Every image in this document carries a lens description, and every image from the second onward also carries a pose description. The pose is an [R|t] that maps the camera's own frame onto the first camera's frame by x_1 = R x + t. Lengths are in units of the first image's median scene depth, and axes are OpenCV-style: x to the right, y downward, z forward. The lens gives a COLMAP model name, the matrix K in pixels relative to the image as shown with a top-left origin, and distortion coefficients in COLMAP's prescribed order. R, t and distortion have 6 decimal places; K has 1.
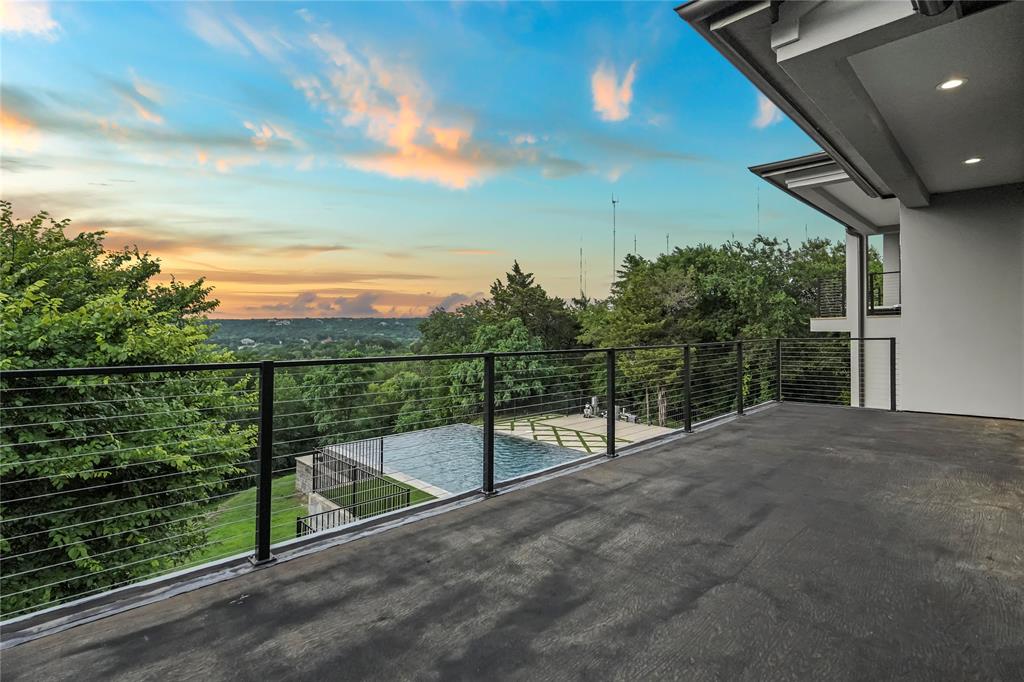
lens RADIAL K [[502.7, 0, 511.3], [0, 502.7, 310.2], [0, 0, 1]] dist [0.001108, 0.000256]
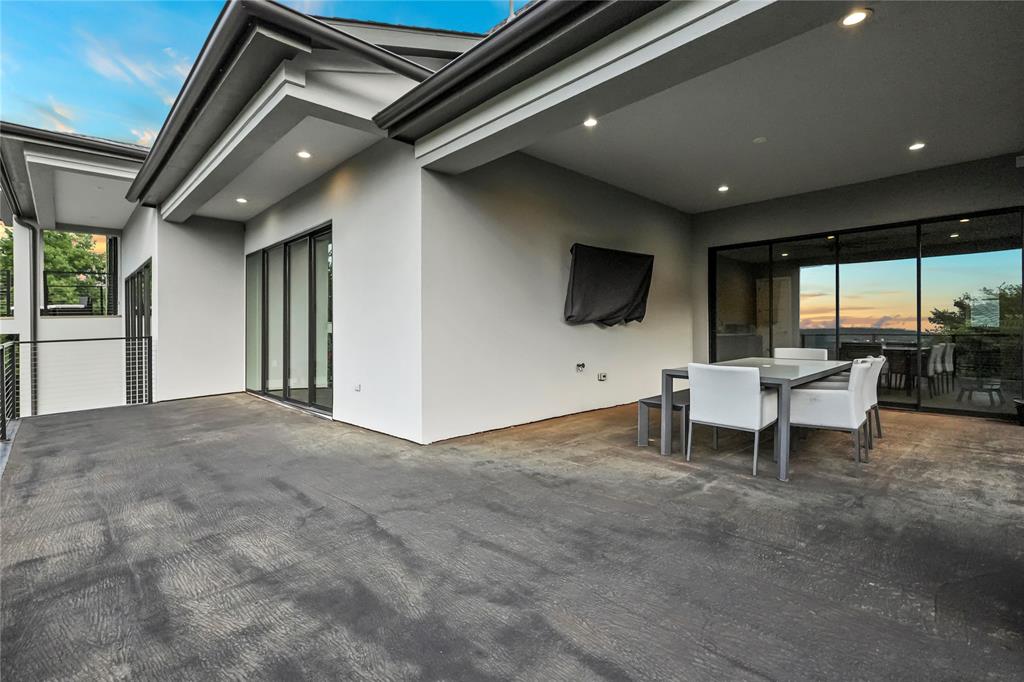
lens RADIAL K [[467.5, 0, 511.1], [0, 467.5, 325.3], [0, 0, 1]] dist [-0.000548, 0.000078]
pose [[0.013861, -0.004131, 0.999895, -0.571793], [-0.020257, 0.999785, 0.004411, 0.024403], [-0.999699, -0.020316, 0.013774, 0.484756]]
